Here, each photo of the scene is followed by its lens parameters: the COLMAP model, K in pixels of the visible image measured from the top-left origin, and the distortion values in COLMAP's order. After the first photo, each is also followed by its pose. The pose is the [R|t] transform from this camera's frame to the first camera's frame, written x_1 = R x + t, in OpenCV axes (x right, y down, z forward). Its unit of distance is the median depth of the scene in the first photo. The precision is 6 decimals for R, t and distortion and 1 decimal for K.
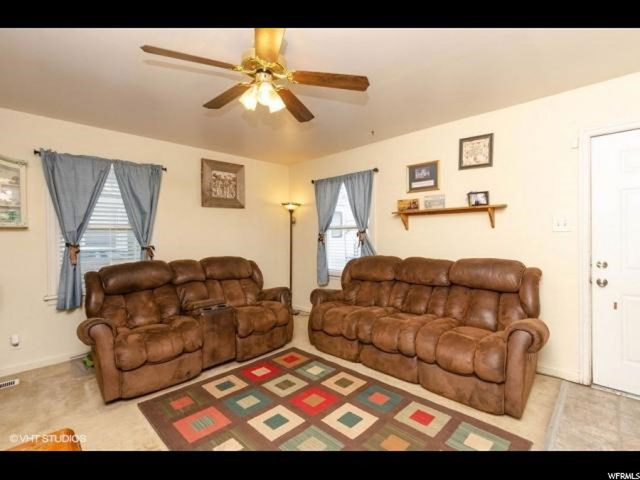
lens RADIAL K [[304.2, 0, 320.9], [0, 304.2, 246.5], [0, 0, 1]] dist [-0.000532, -0.000064]
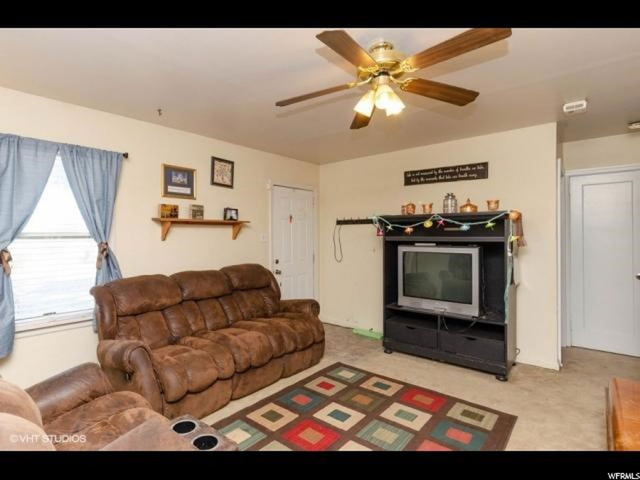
lens RADIAL K [[302.4, 0, 320.0], [0, 302.4, 240.0], [0, 0, 1]] dist [0.000617, 0.000117]
pose [[-0.042332, 0.003759, 0.999097, -0.647075], [0.048390, 0.998827, -0.001708, -0.039925], [-0.997931, 0.048274, -0.042464, 0.706241]]
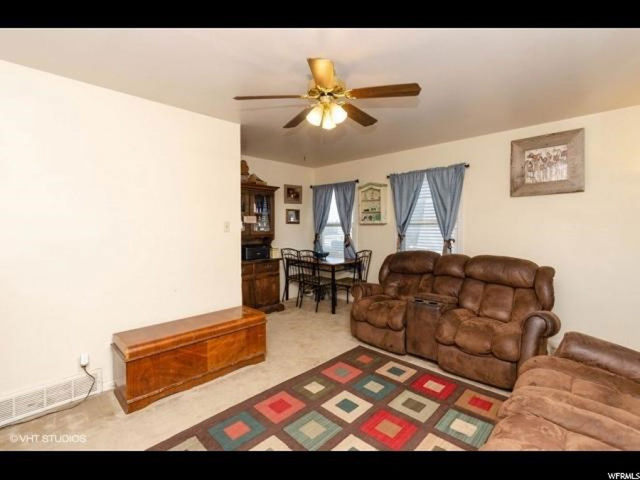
lens RADIAL K [[292.8, 0, 320.0], [0, 292.8, 240.0], [0, 0, 1]] dist [-0.001234, -0.000445]
pose [[-0.007219, 0.053214, -0.998557, 0.548876], [-0.044927, 0.997557, 0.053486, -0.035934], [0.998964, 0.045248, -0.004810, 0.570833]]
